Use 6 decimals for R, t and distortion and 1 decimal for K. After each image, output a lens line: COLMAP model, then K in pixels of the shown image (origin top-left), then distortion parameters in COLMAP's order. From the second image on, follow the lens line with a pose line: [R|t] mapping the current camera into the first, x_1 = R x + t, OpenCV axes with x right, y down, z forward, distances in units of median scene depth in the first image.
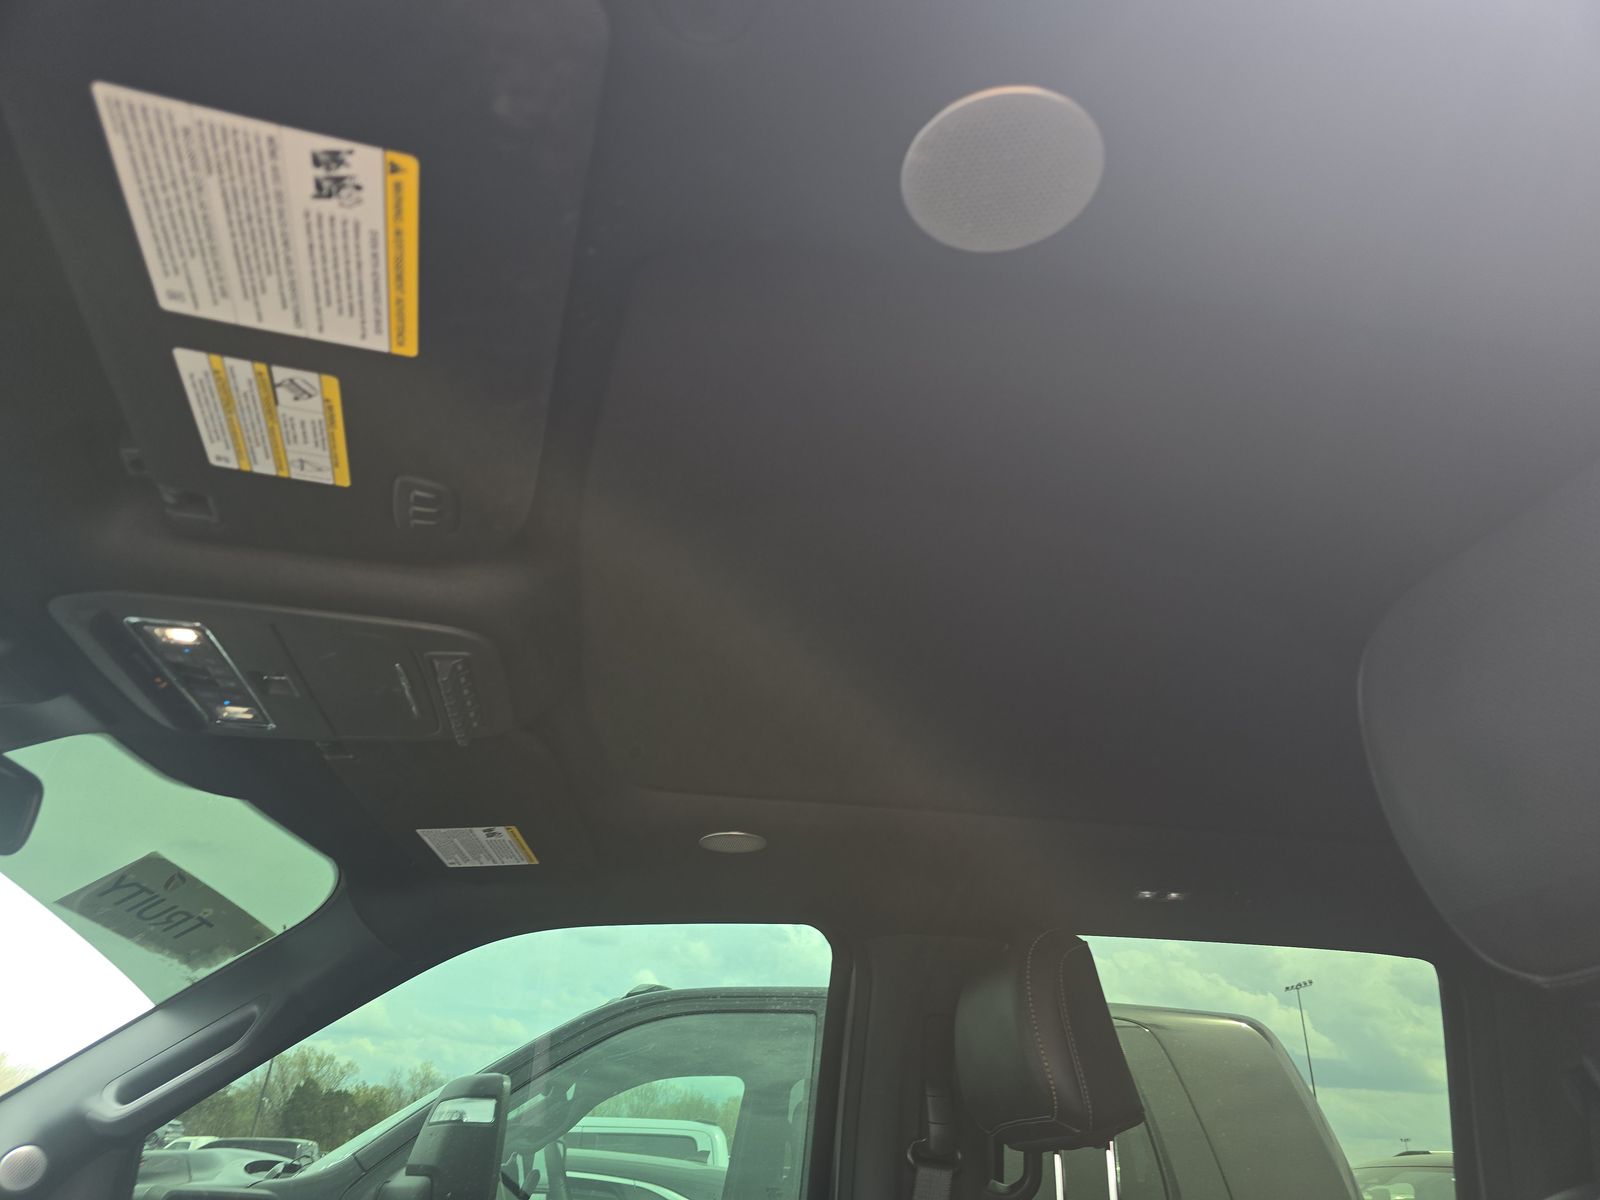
lens RADIAL K [[1078.0, 0, 800.0], [0, 1078.0, 600.0], [0, 0, 1]] dist [0.054472, -0.051821]
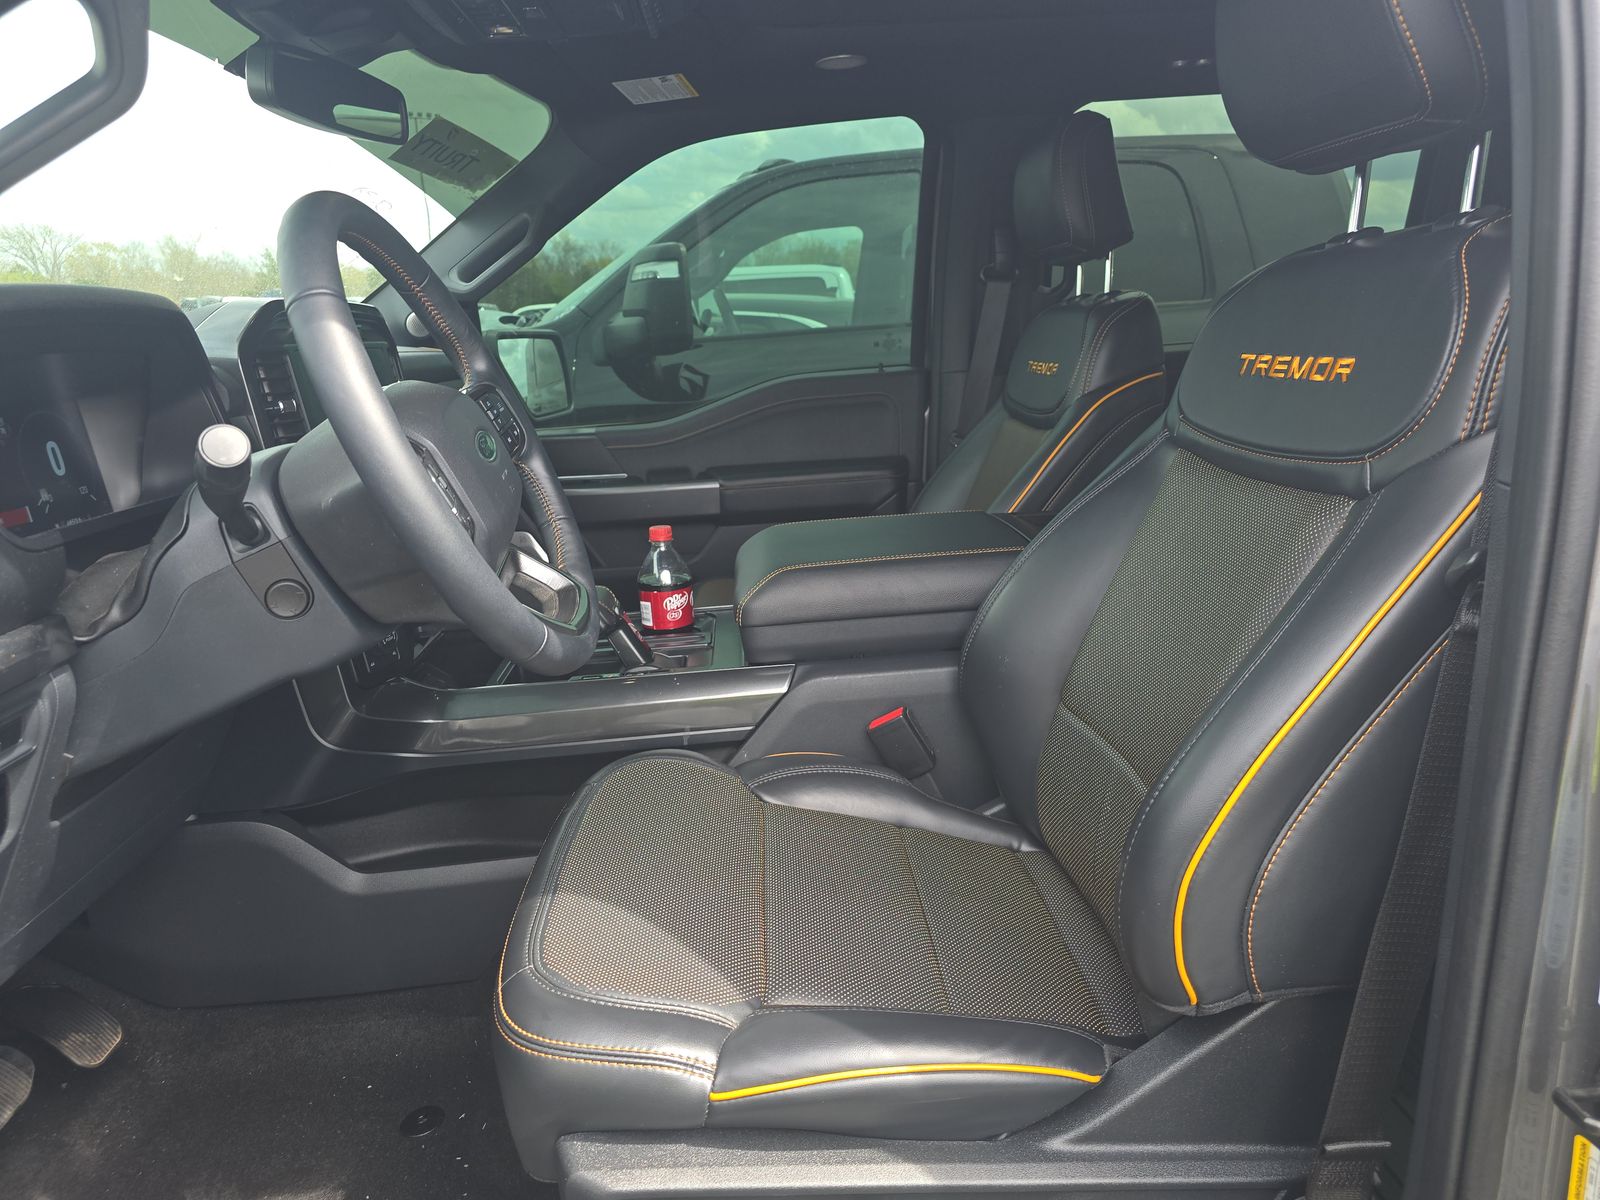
lens RADIAL K [[1078.0, 0, 800.0], [0, 1078.0, 600.0], [0, 0, 1]] dist [0.054472, -0.051821]
pose [[0.991703, -0.042681, -0.121256, 0.013625], [0.113891, 0.729145, 0.674816, -0.128015], [0.059612, -0.683027, 0.727956, -0.261333]]
